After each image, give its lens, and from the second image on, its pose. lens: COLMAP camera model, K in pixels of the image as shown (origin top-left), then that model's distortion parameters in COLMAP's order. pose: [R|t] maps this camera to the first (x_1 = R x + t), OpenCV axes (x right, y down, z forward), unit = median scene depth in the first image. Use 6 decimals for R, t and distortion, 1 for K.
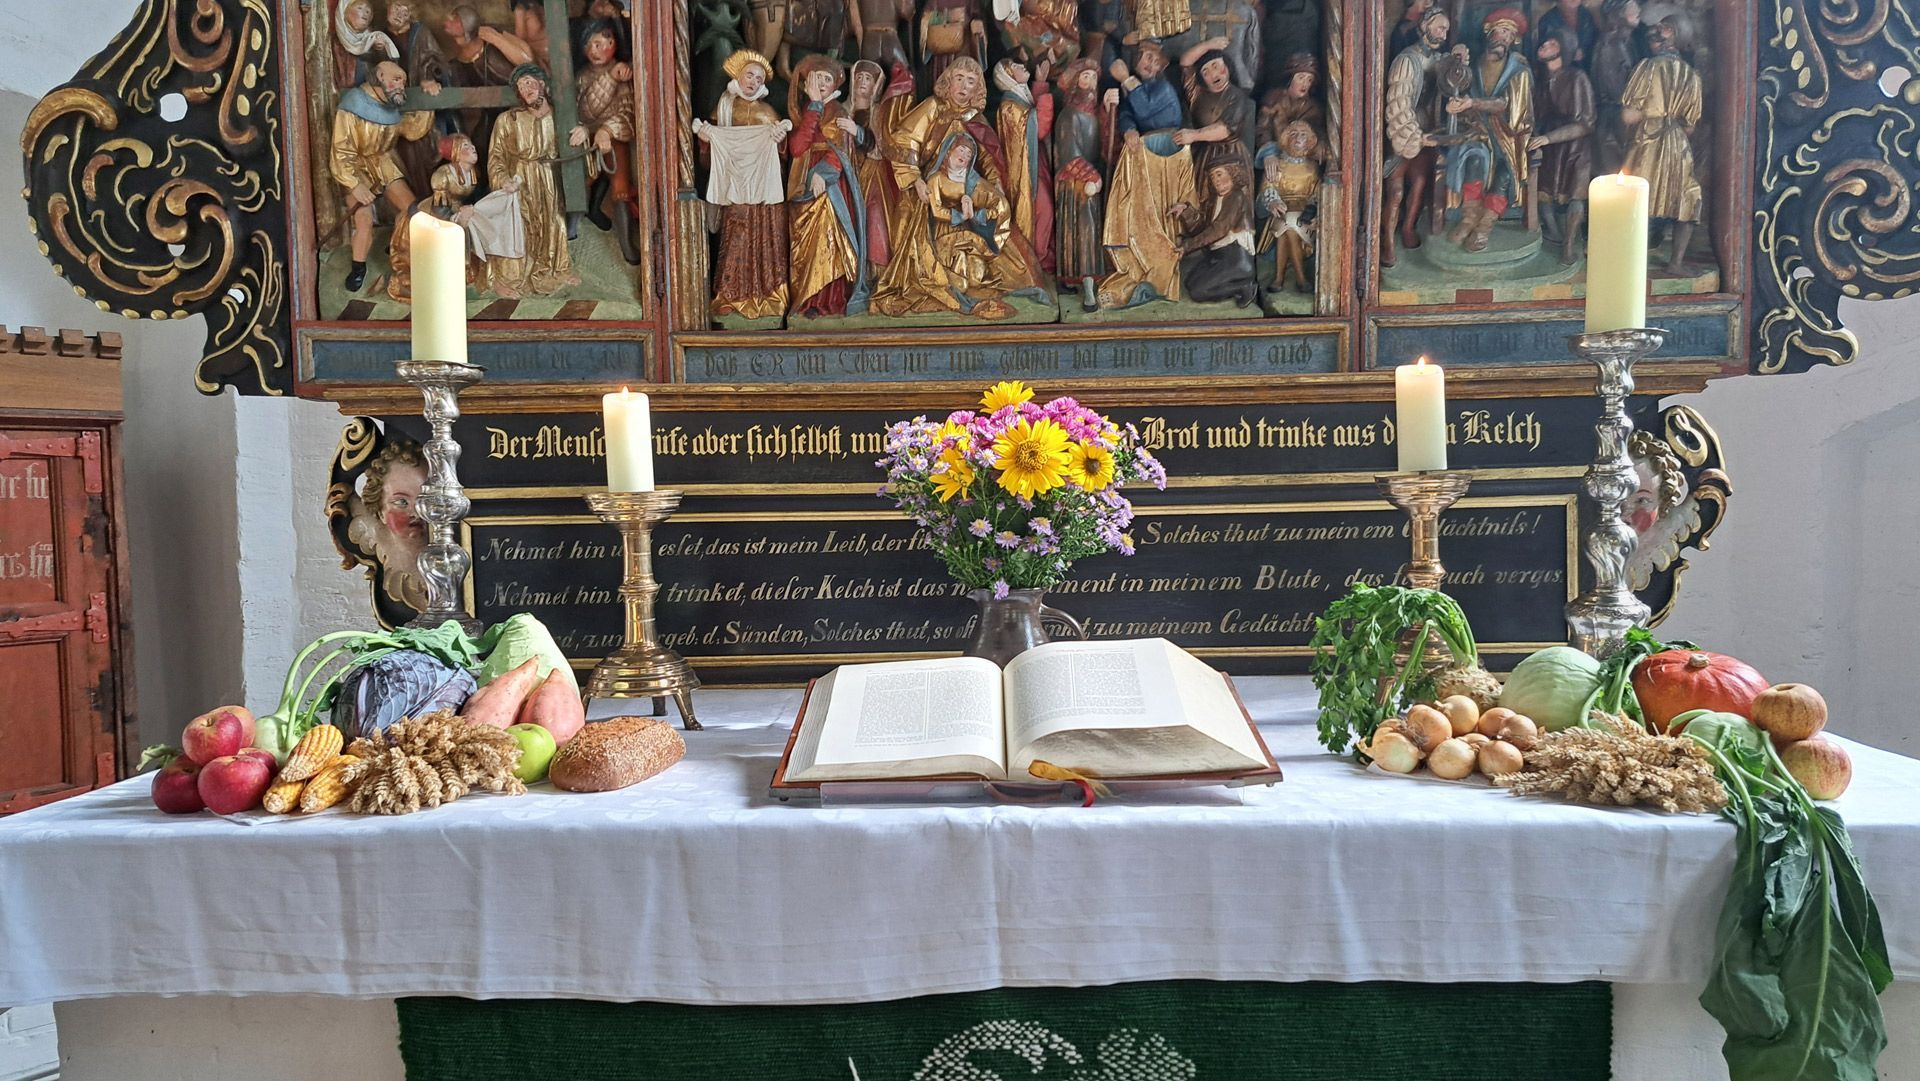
lens RADIAL K [[1423.6, 0, 964.4], [0, 1423.6, 554.7], [0, 0, 1]] dist [0.064822, -0.069840]
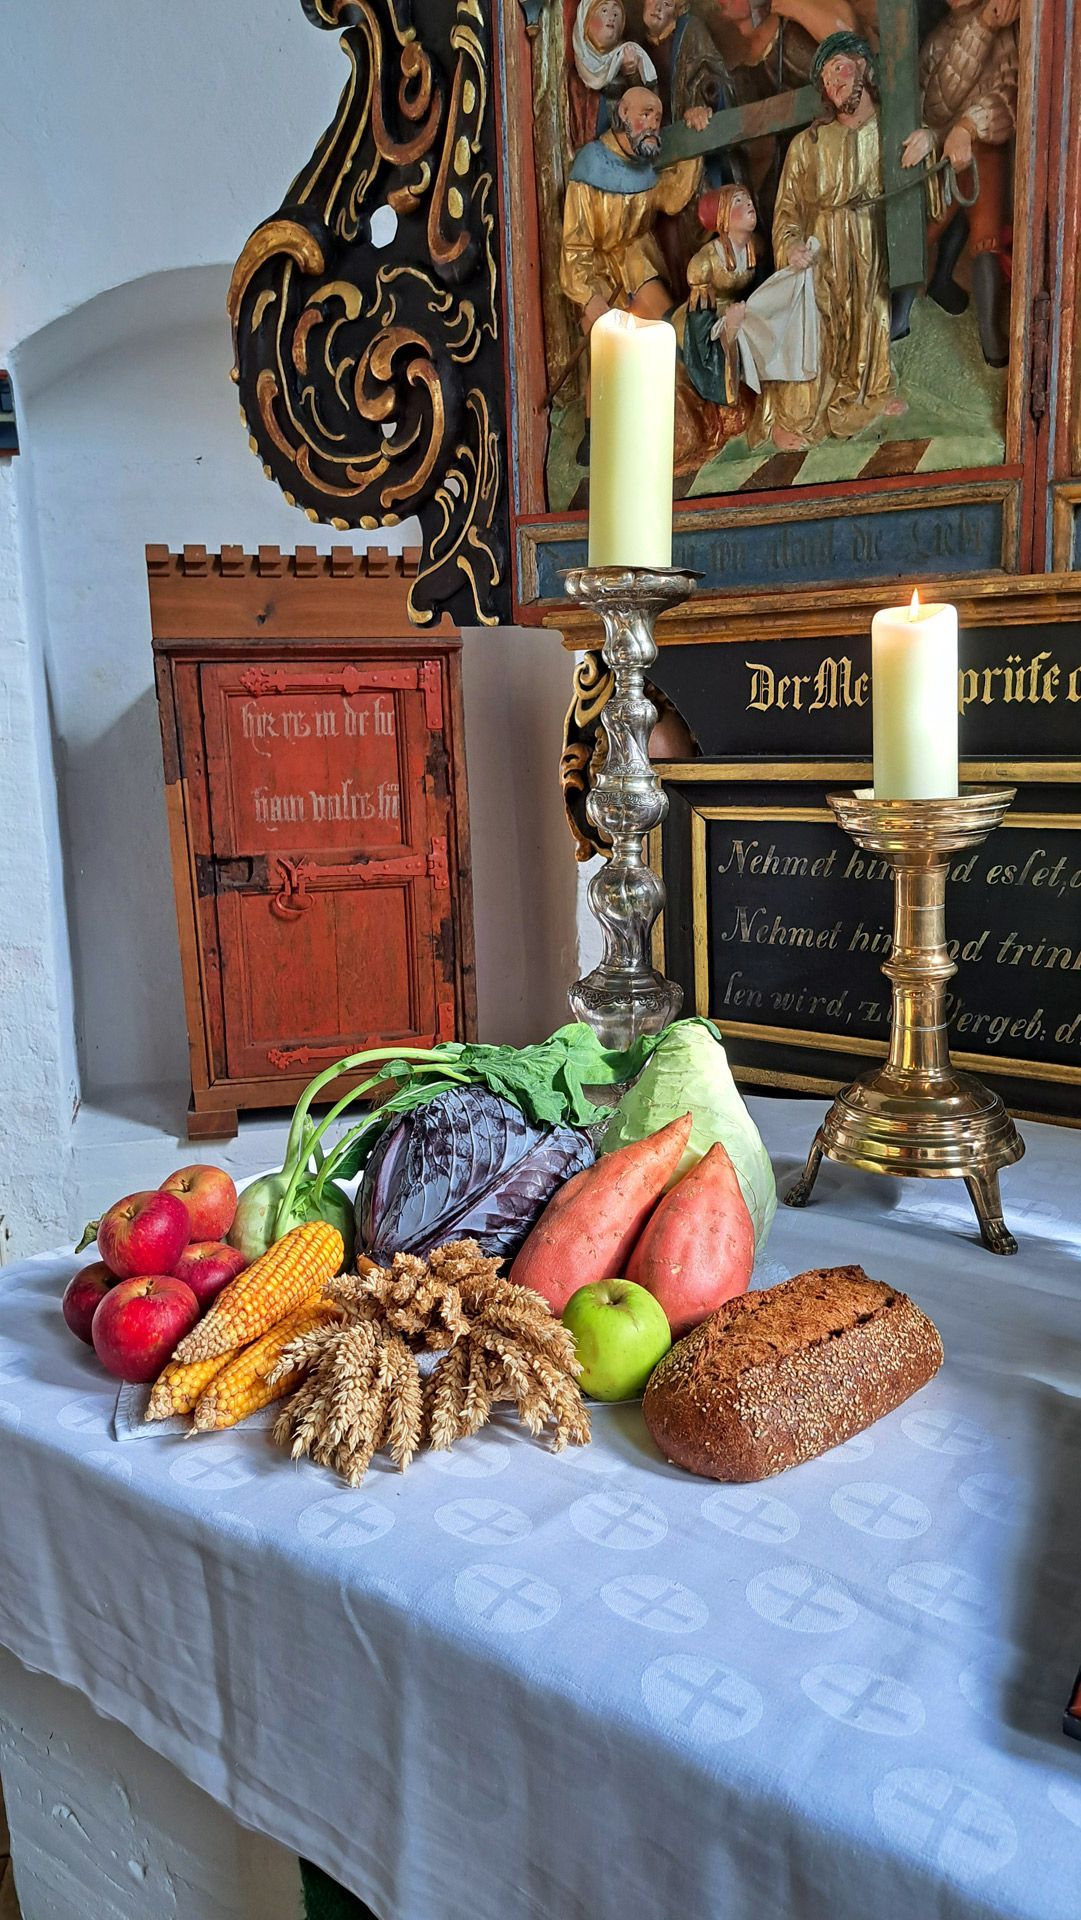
lens RADIAL K [[1423.6, 0, 532.8], [0, 1423.6, 980.3], [0, 0, 1]] dist [0.064822, -0.069840]
pose [[0.827714, 0.101265, -0.551938, -0.038850], [-0.011203, 0.986369, 0.164169, -0.051532], [0.561039, -0.129702, 0.817565, 0.391260]]
